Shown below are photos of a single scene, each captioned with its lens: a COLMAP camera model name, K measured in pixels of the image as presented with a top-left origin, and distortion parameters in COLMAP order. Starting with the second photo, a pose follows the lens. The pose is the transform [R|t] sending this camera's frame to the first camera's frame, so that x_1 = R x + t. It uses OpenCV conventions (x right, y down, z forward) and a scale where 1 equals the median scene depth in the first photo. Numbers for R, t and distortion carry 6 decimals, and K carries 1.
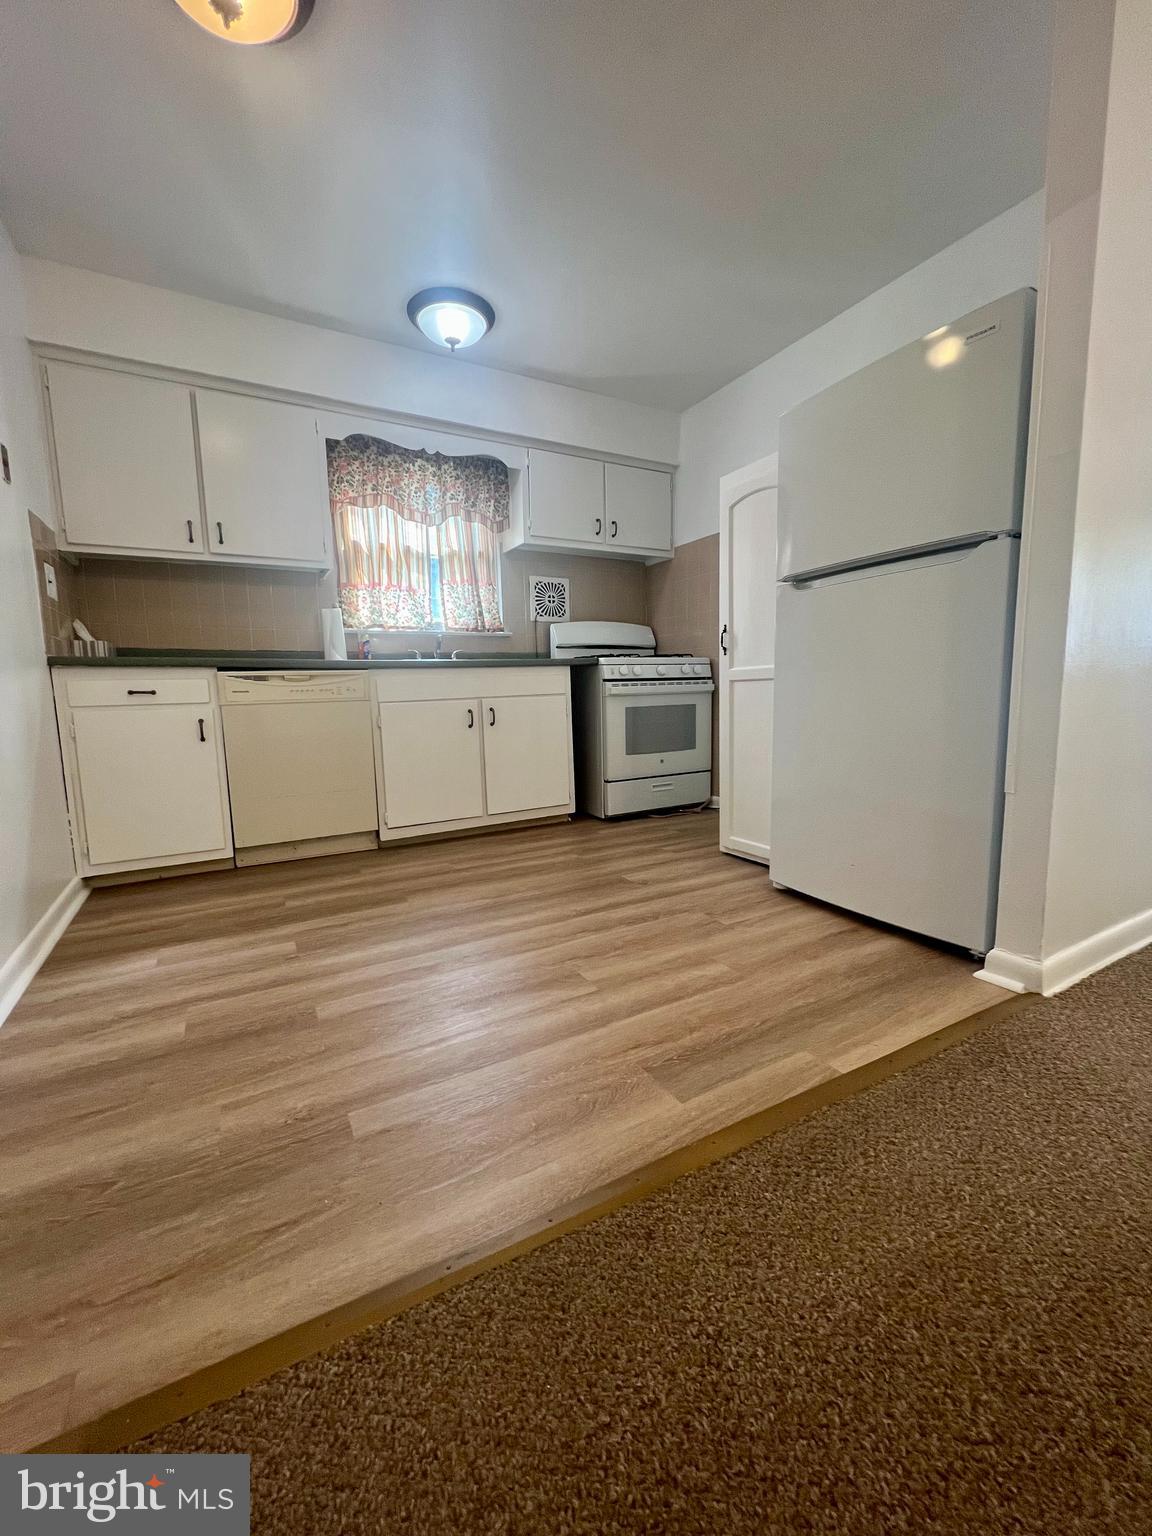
lens RADIAL K [[617.3, 0, 576.0], [0, 617.3, 768.0], [0, 0, 1]] dist [-0.000871, 0.000226]
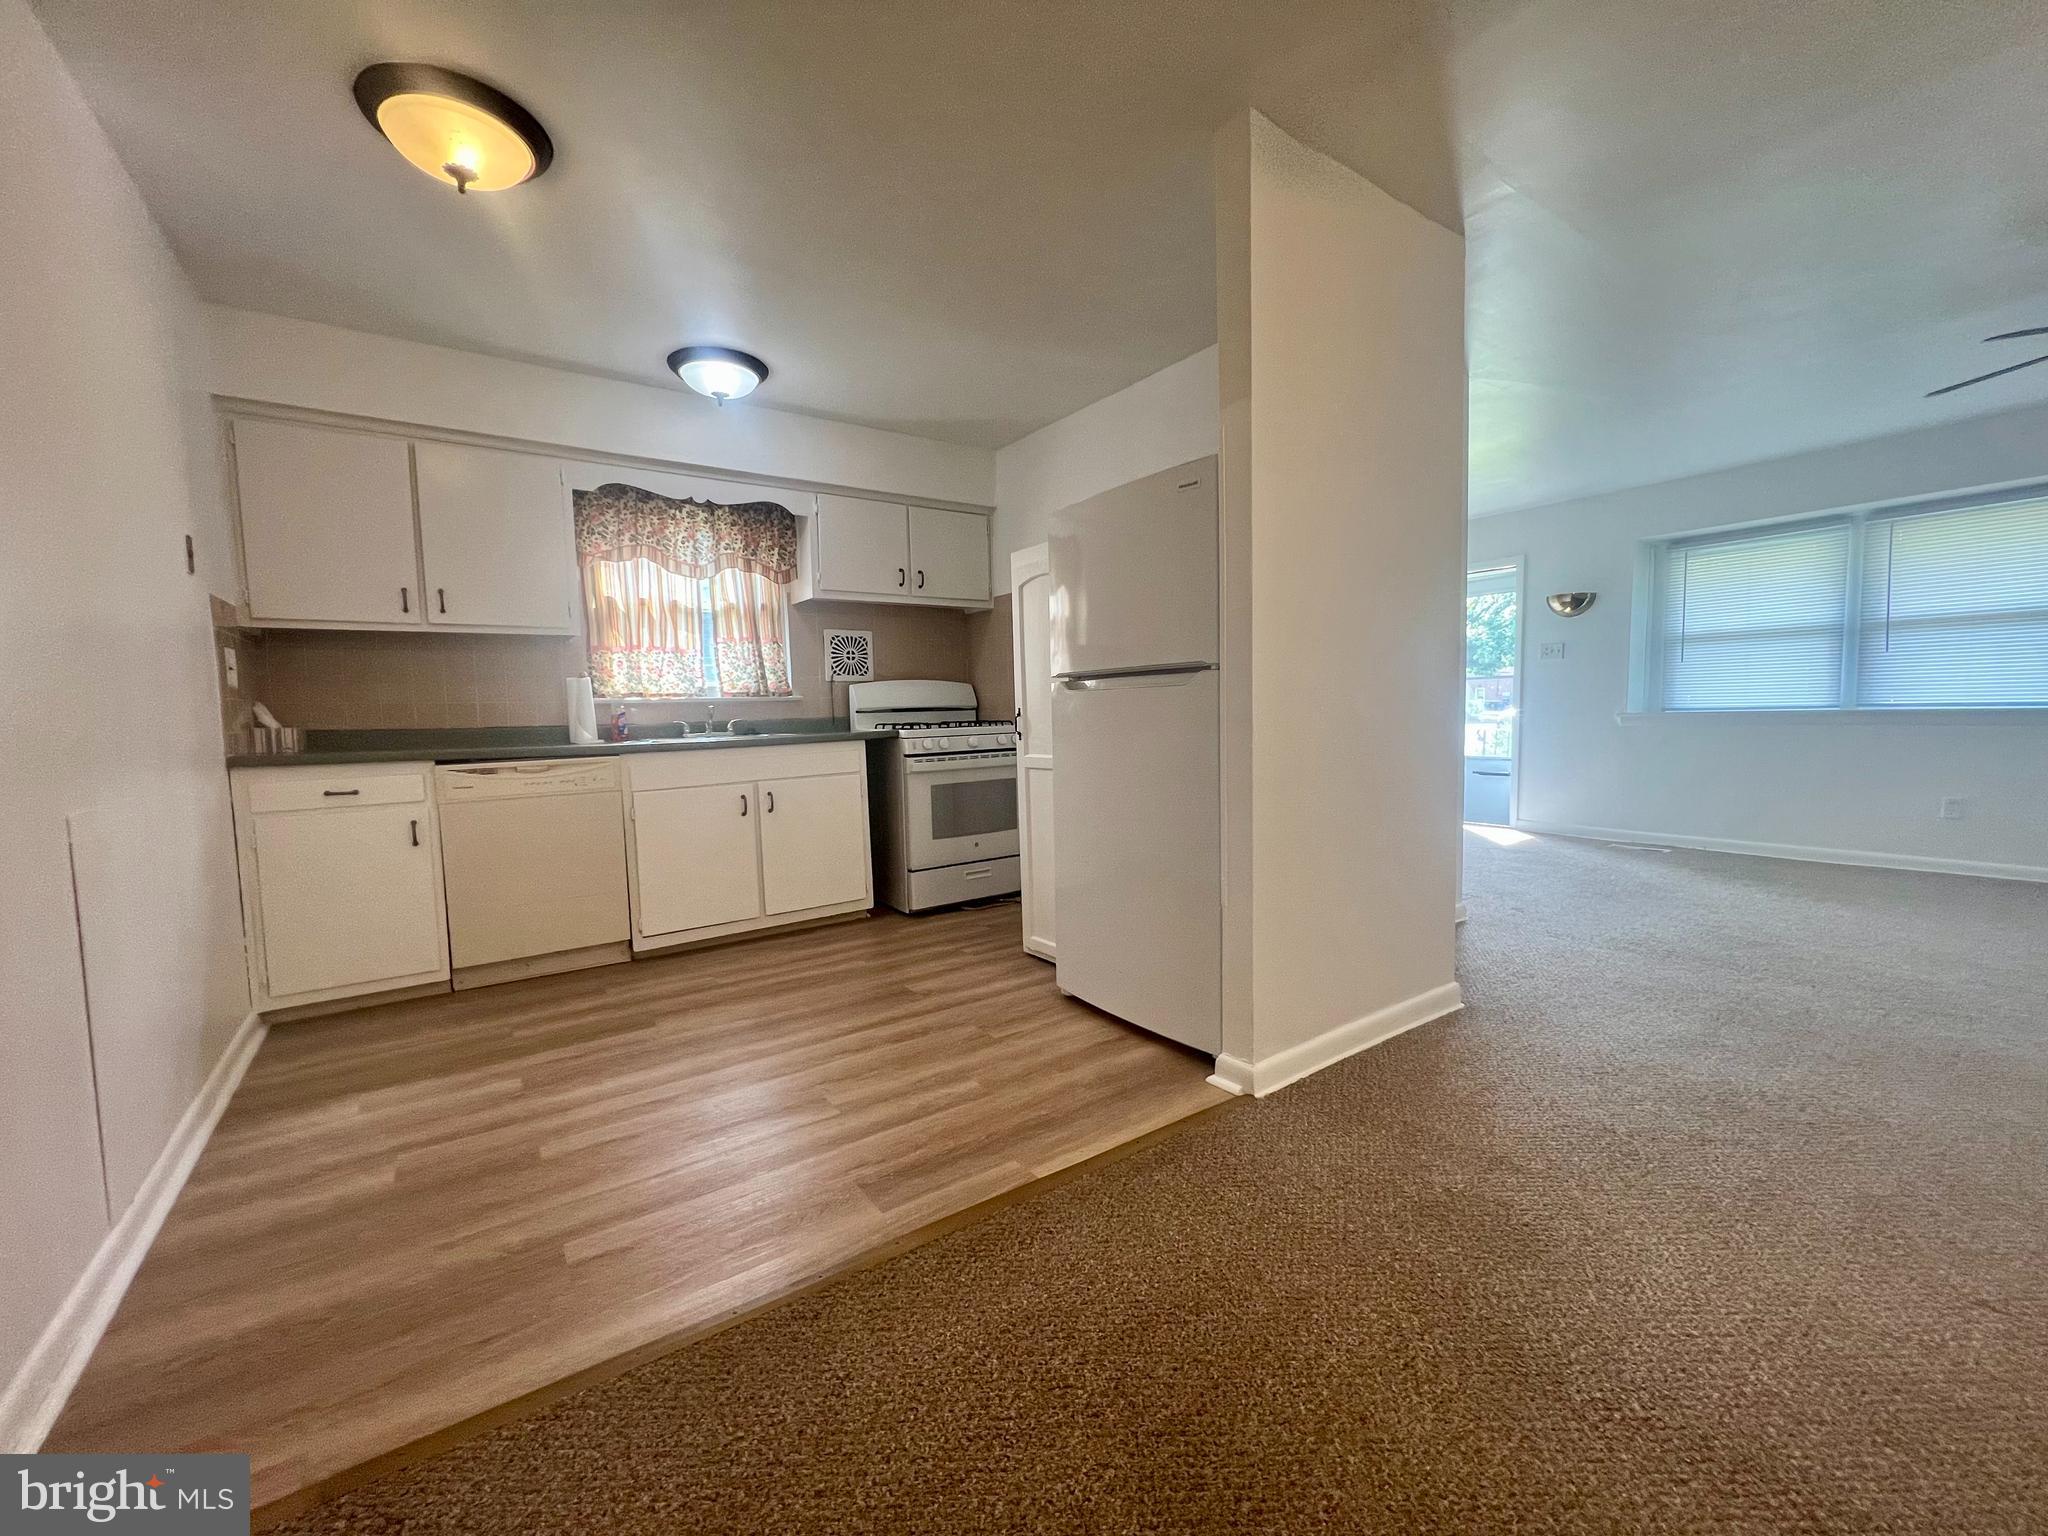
lens RADIAL K [[823.0, 0, 1028.5], [0, 823.0, 771.2], [0, 0, 1]] dist [-0.000871, 0.000226]
pose [[0.994348, -0.010060, 0.105696, 0.133827], [0.015735, 0.998471, -0.052998, -0.076849], [-0.105001, 0.054361, 0.992985, -0.250147]]
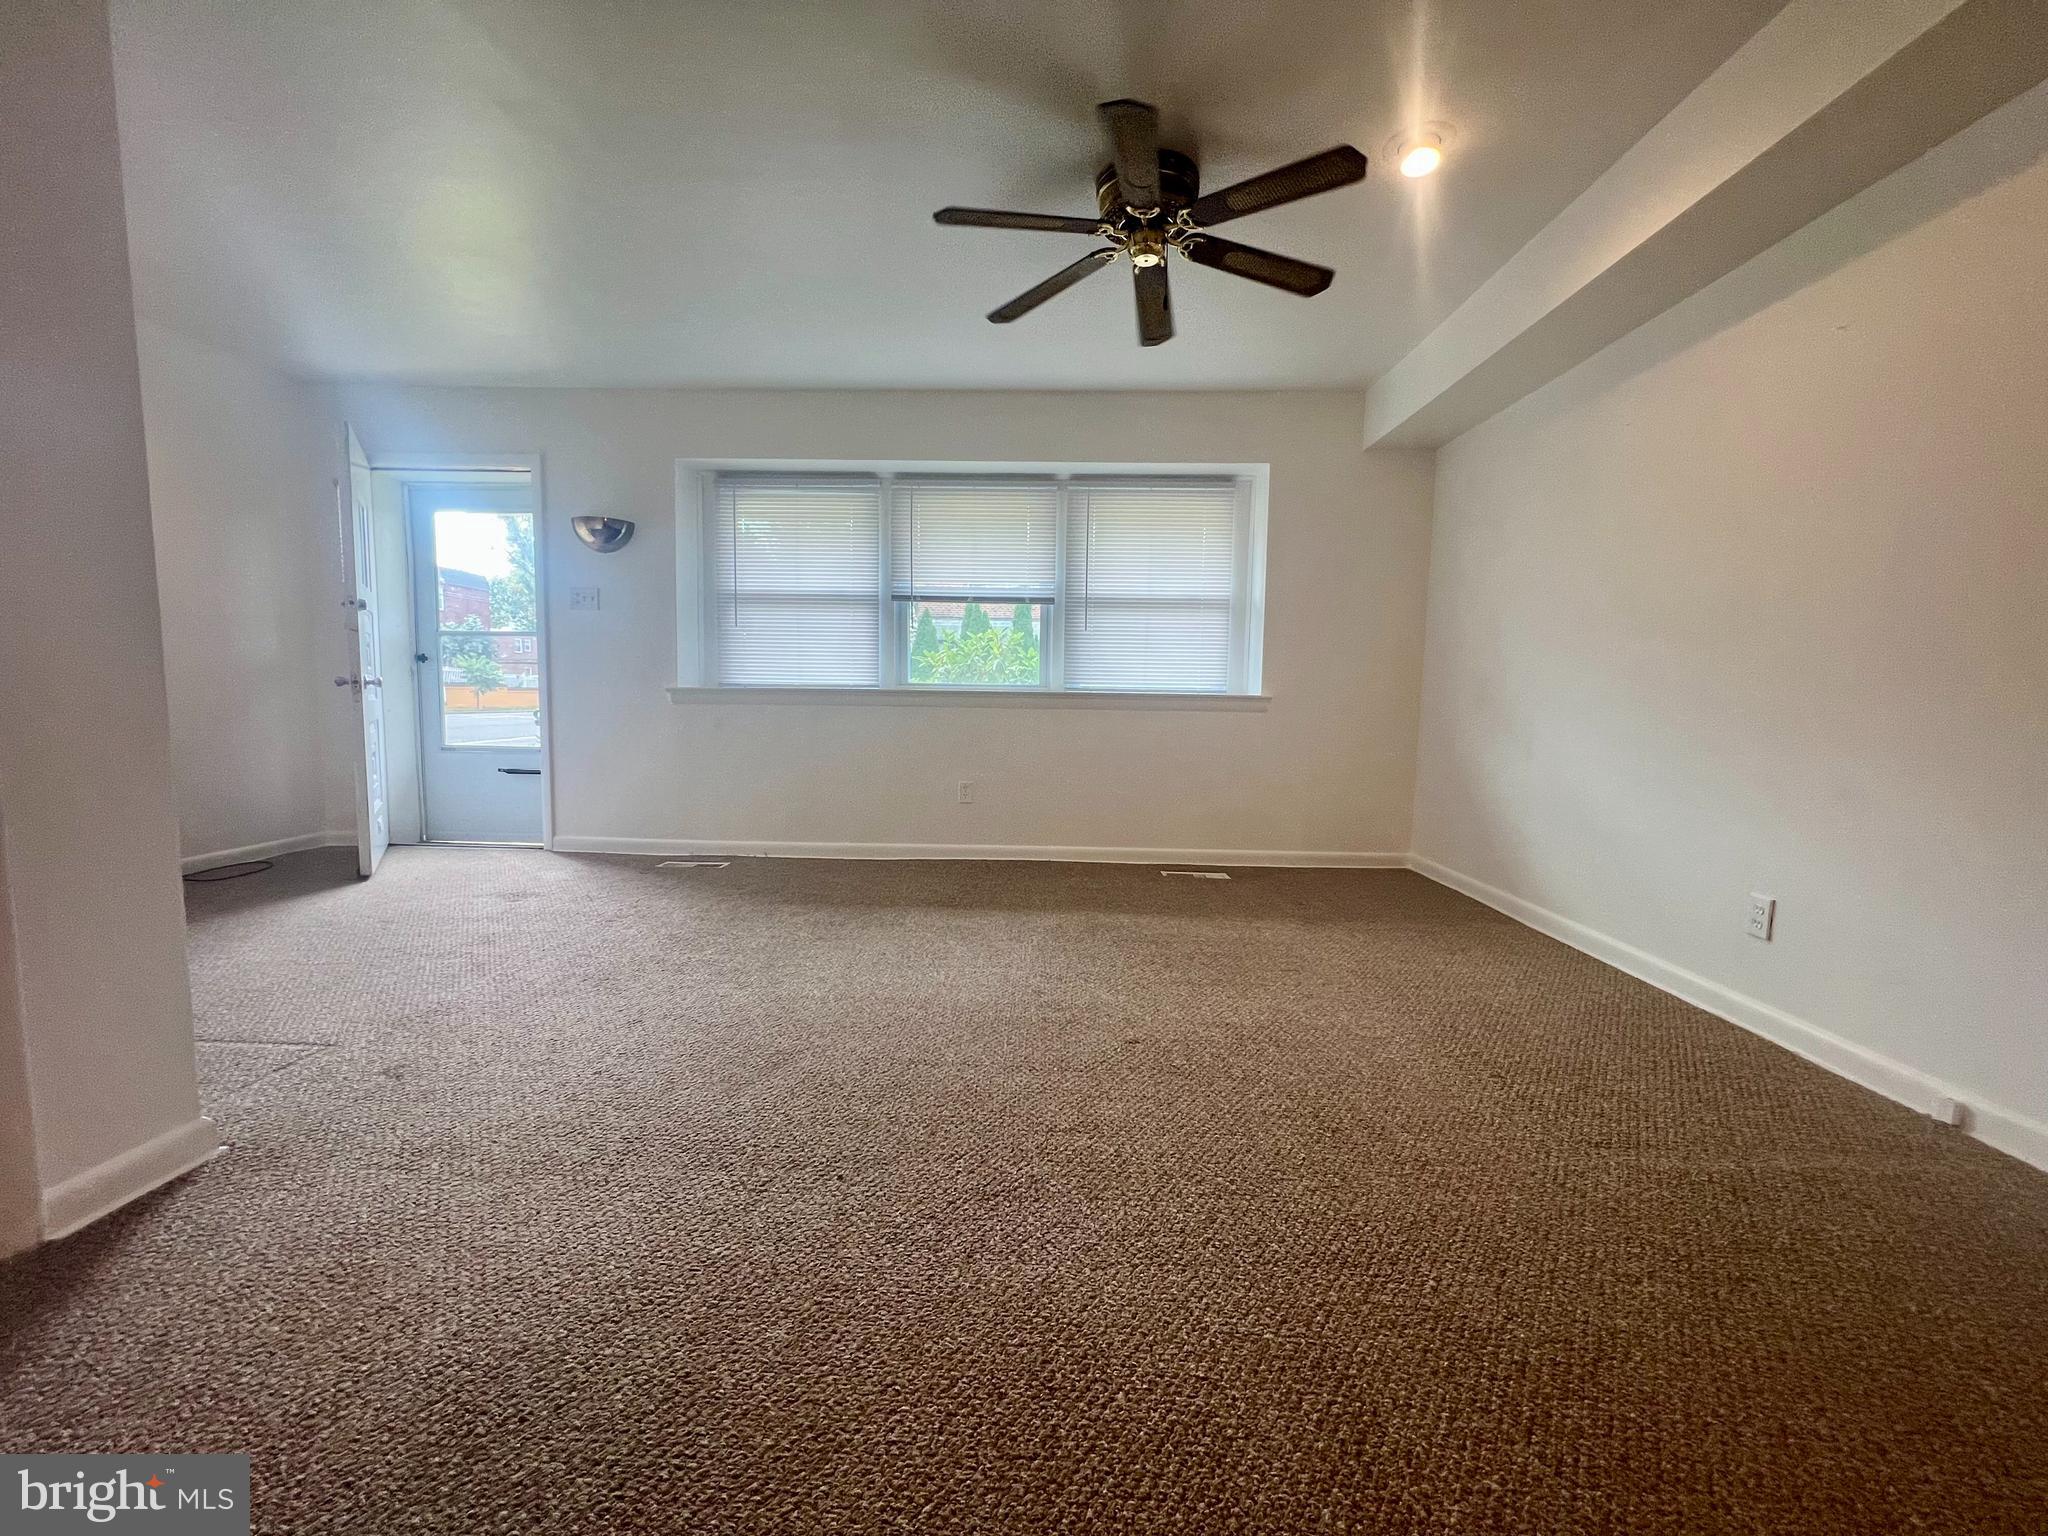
lens RADIAL K [[823.0, 0, 1028.5], [0, 823.0, 771.2], [0, 0, 1]] dist [-0.000871, 0.000226]
pose [[0.503404, -0.048084, 0.862712, 0.913761], [0.081980, 0.996604, 0.007710, -0.112953], [-0.860153, 0.066844, 0.505637, 0.347414]]
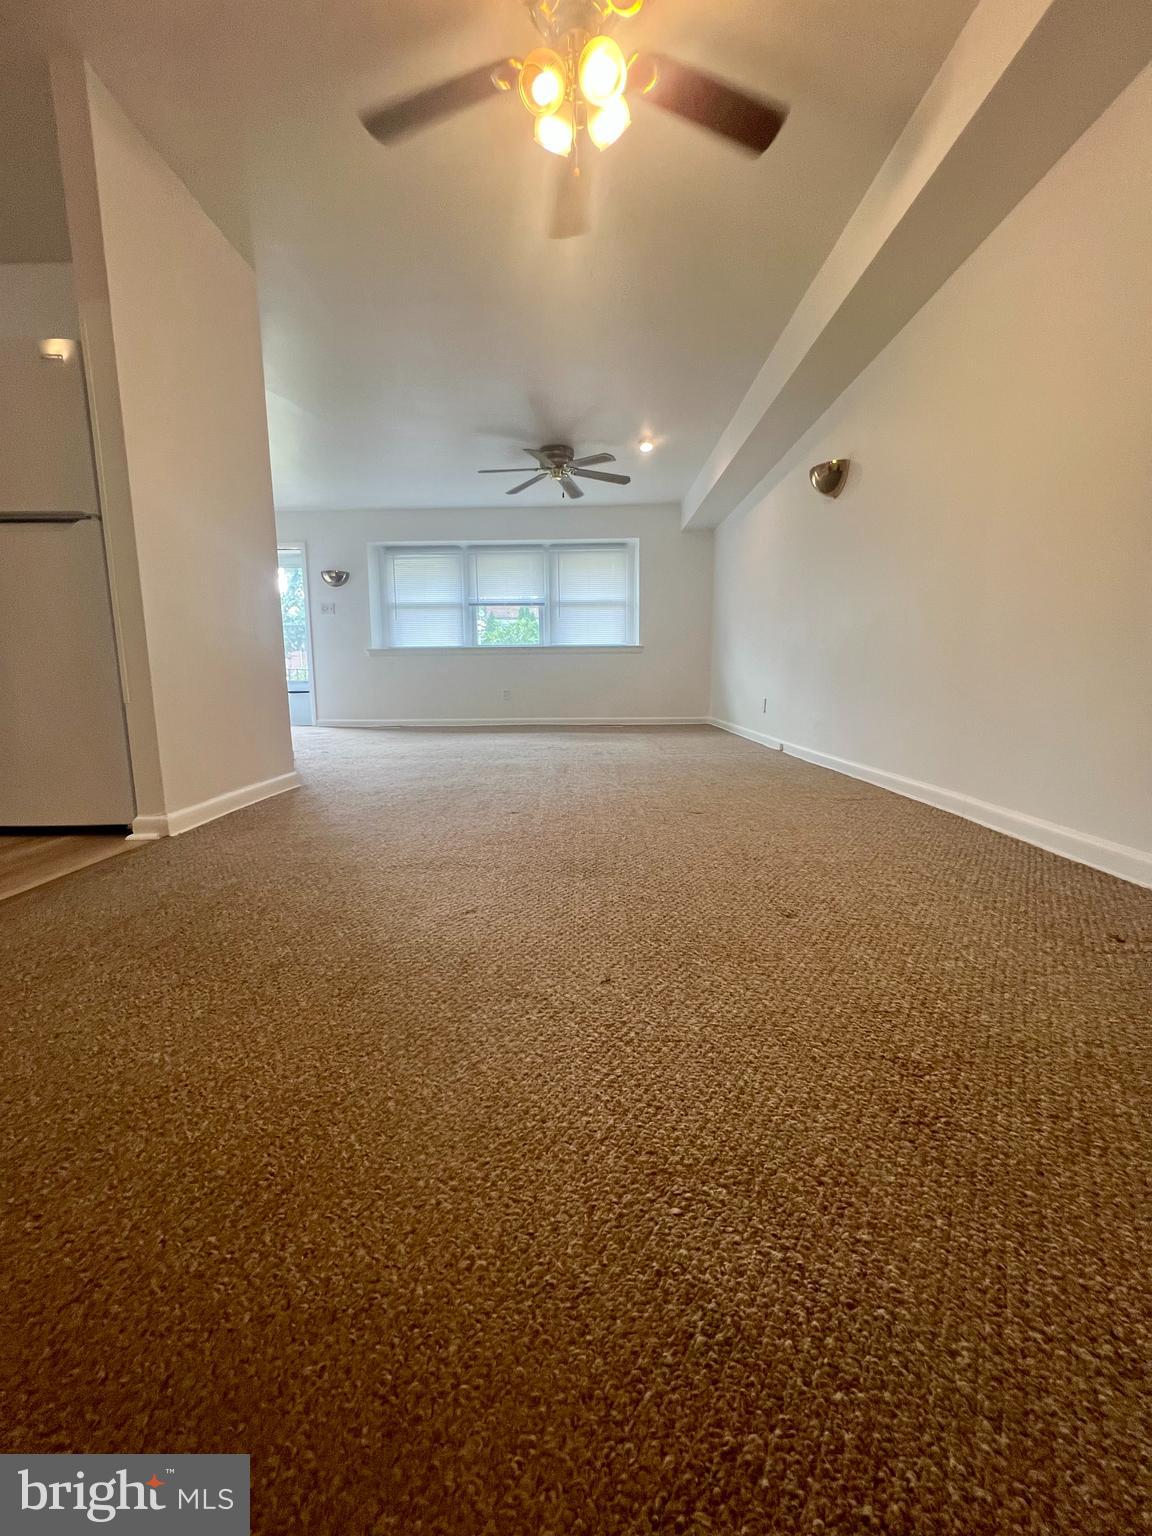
lens RADIAL K [[616.9, 0, 574.1], [0, 616.9, 768.3], [0, 0, 1]] dist [-0.000938, 0.000327]
pose [[0.497829, -0.111291, 0.860105, -0.014569], [0.107847, 0.991979, 0.065932, 0.129458], [-0.860544, 0.059937, 0.505838, -0.371852]]
